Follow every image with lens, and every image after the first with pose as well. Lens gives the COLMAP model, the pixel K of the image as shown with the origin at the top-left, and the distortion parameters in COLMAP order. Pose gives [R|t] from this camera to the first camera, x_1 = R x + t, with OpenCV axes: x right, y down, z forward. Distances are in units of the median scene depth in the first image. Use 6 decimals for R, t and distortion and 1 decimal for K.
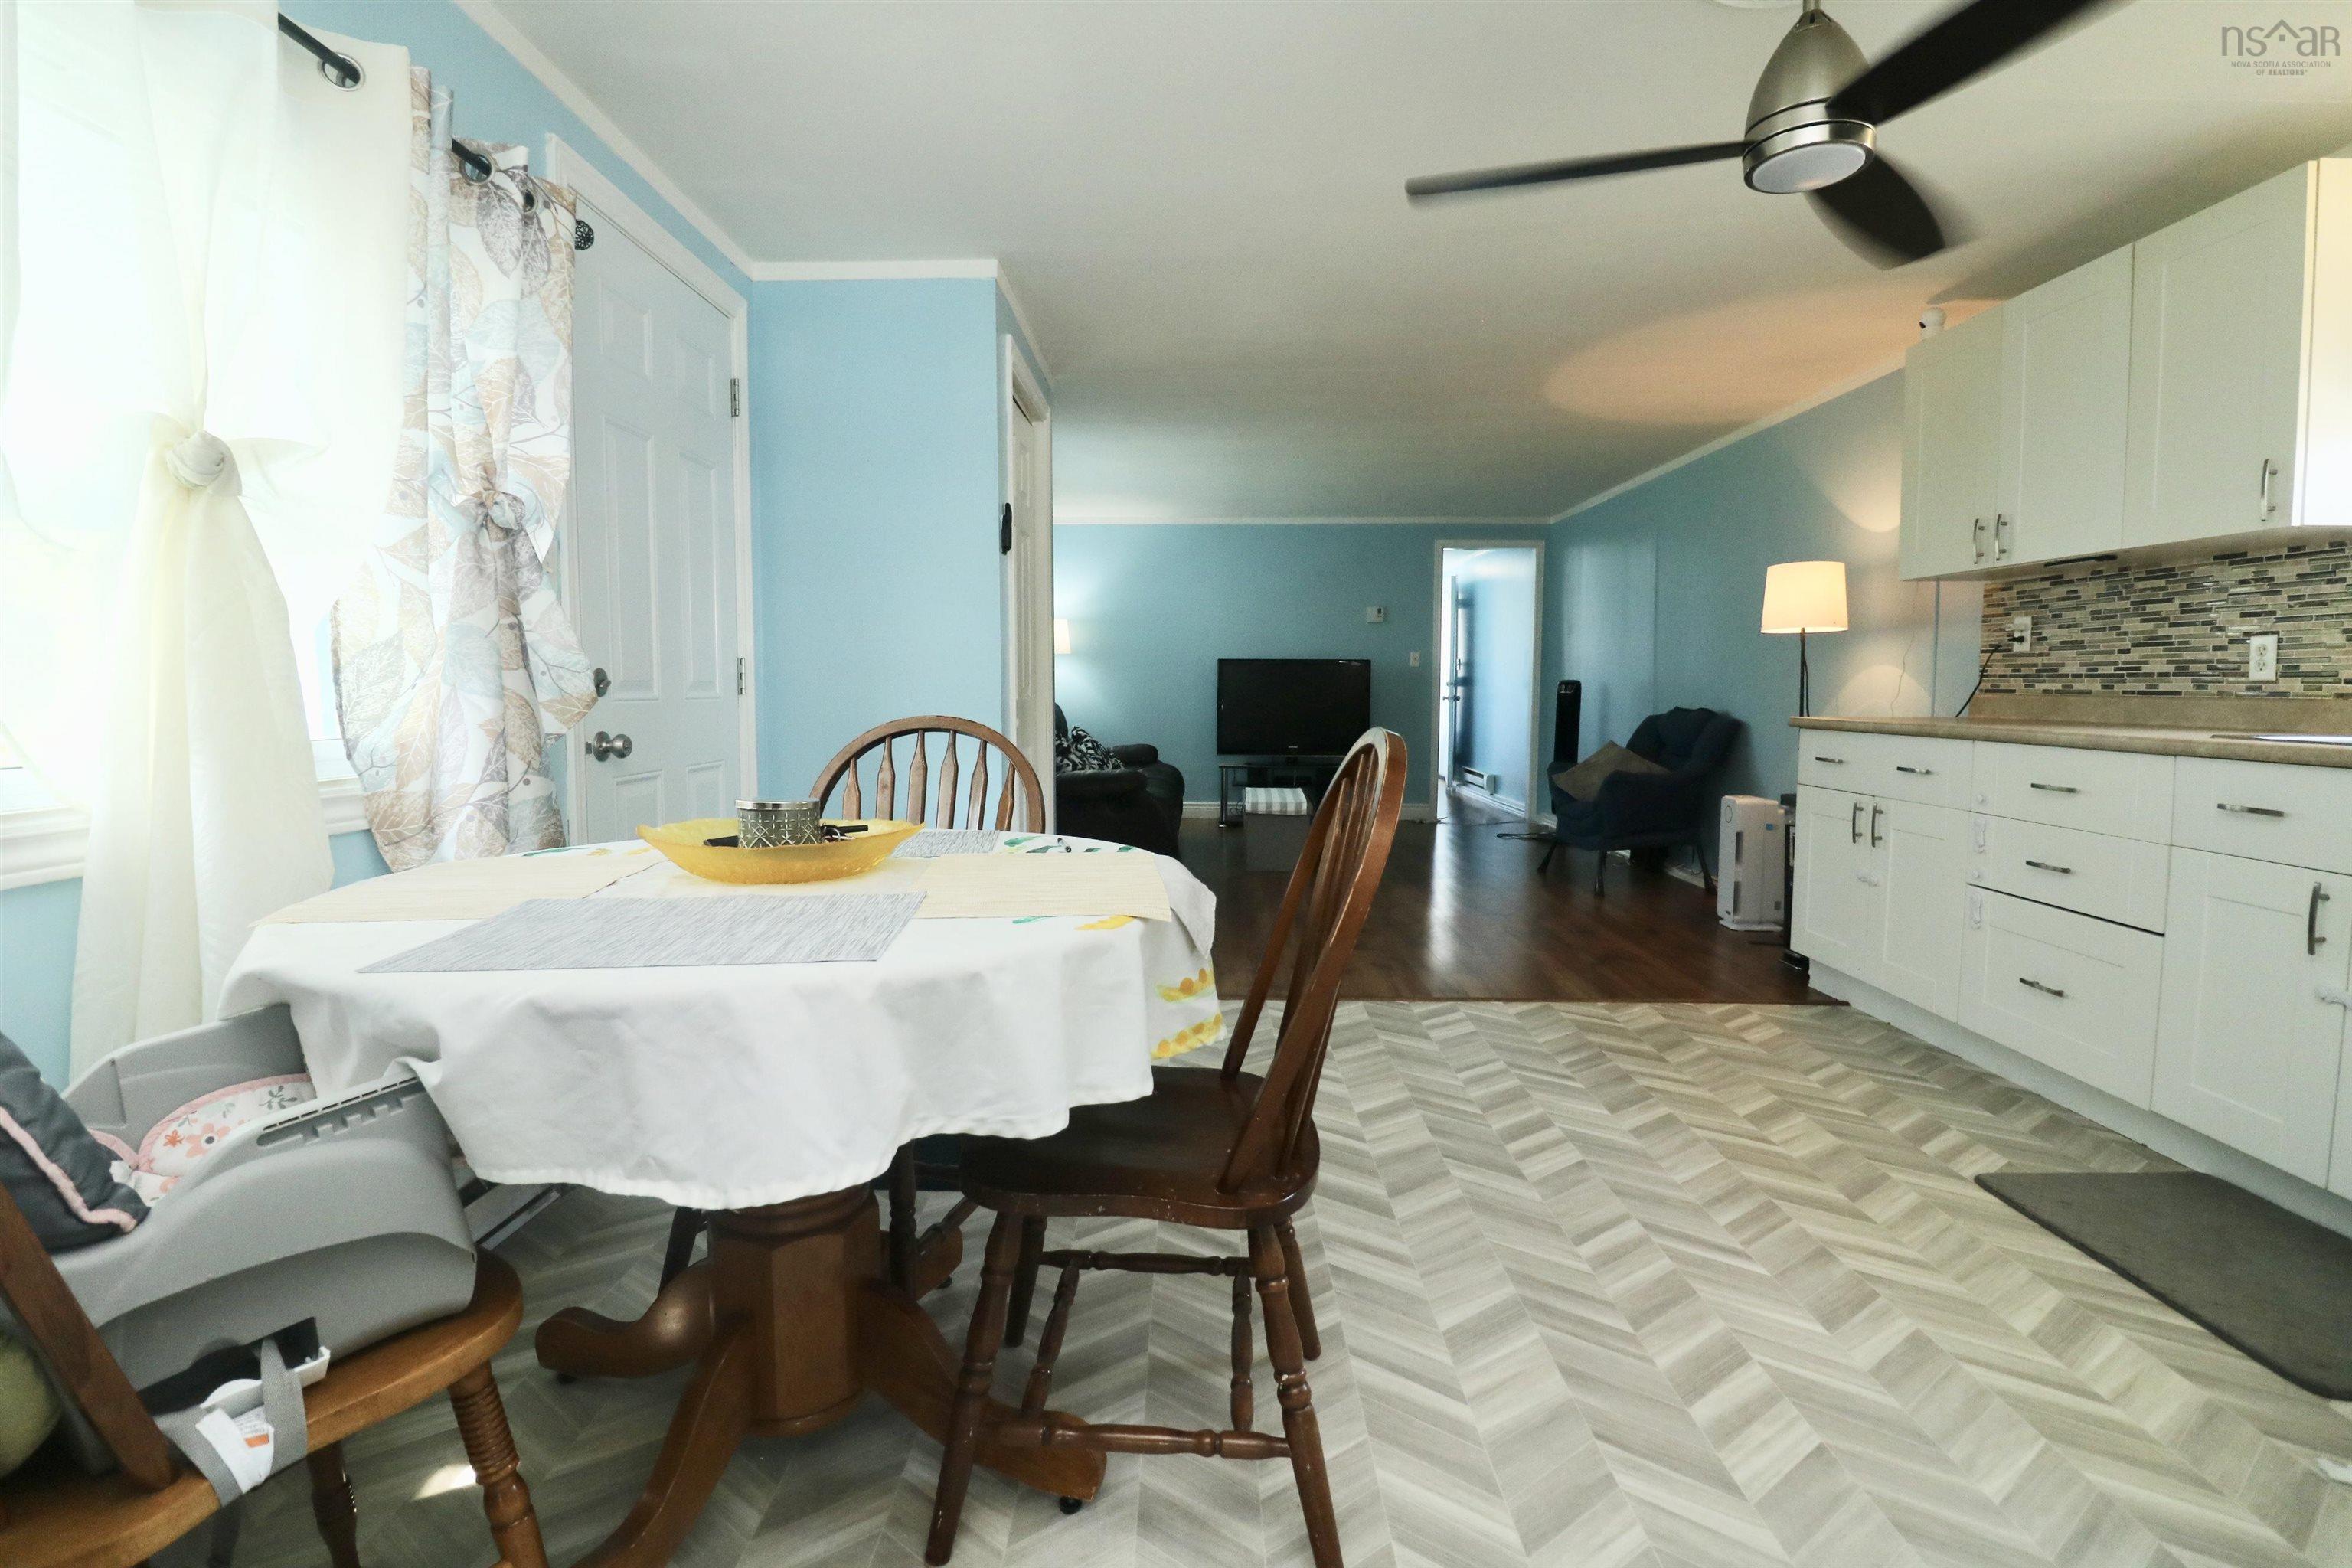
lens RADIAL K [[1092.4, 0, 1163.9], [0, 1092.4, 765.9], [0, 0, 1]] dist [-0.000628, -0.013127]
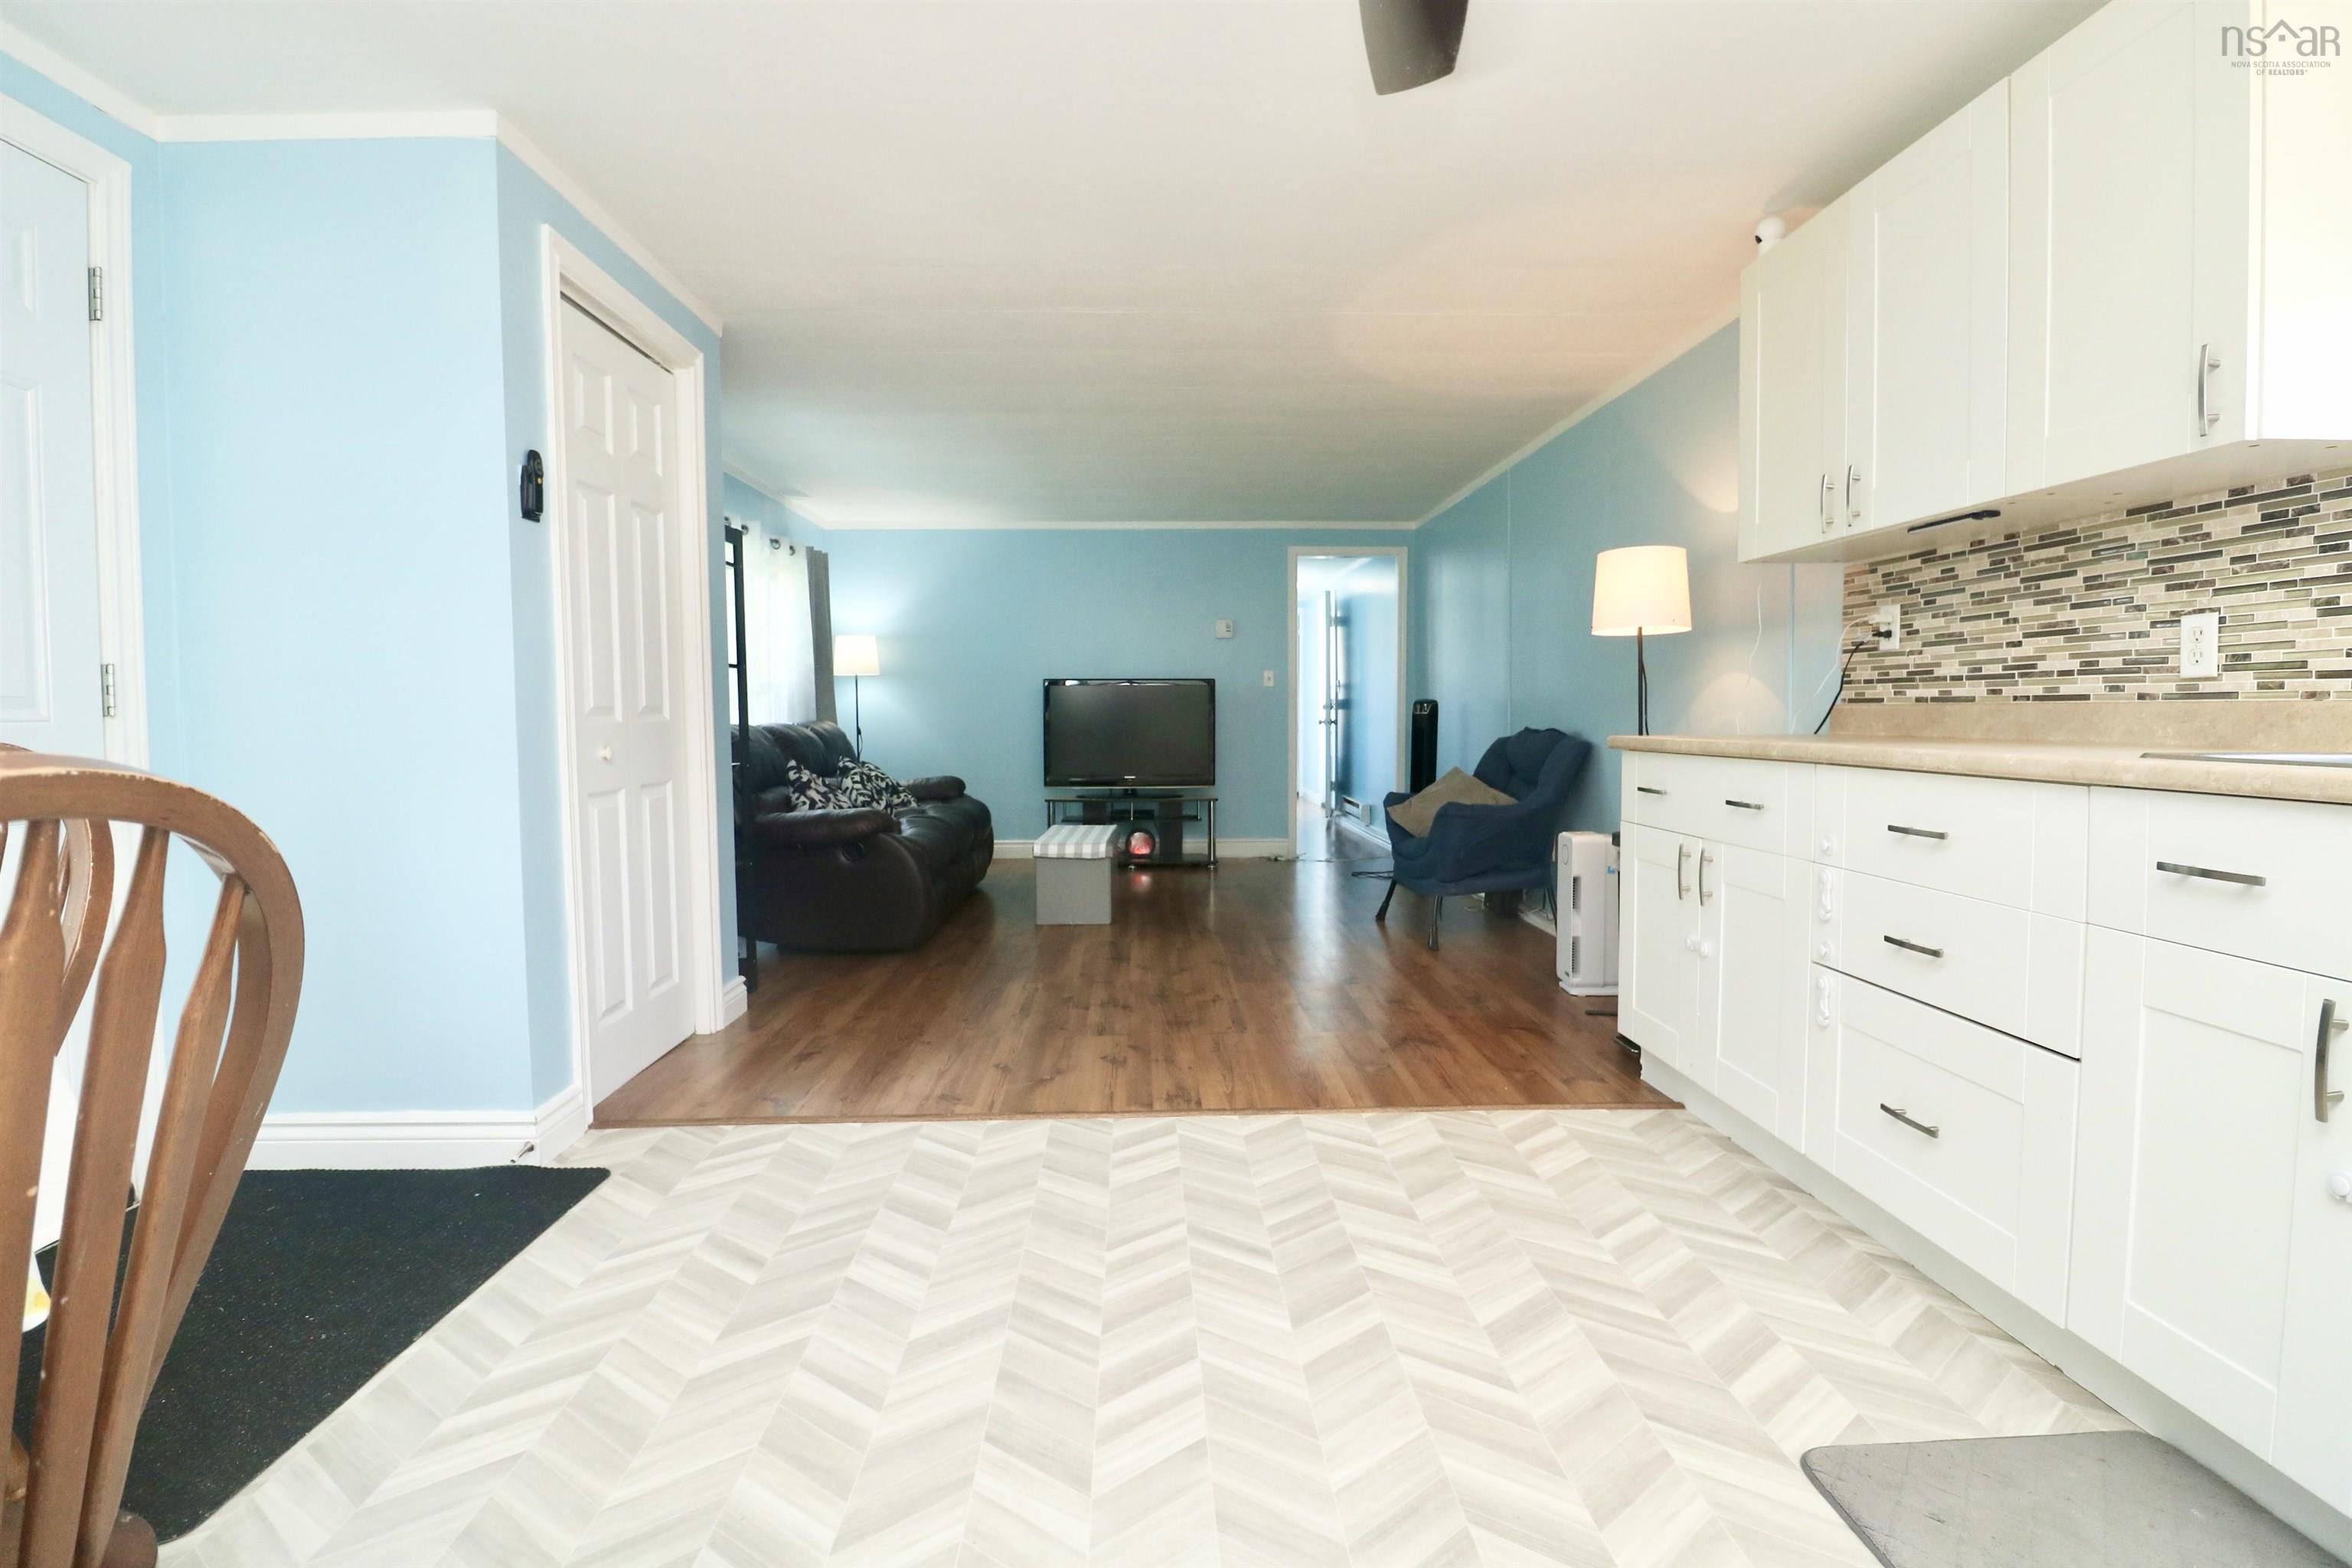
lens RADIAL K [[1091.7, 0, 1170.6], [0, 1091.7, 773.3], [0, 0, 1]] dist [0.001808, -0.015078]
pose [[0.998203, -0.010901, 0.058927, 0.239795], [0.012043, 0.999746, -0.019057, -0.007752], [-0.058704, 0.019732, 0.998080, 0.264342]]
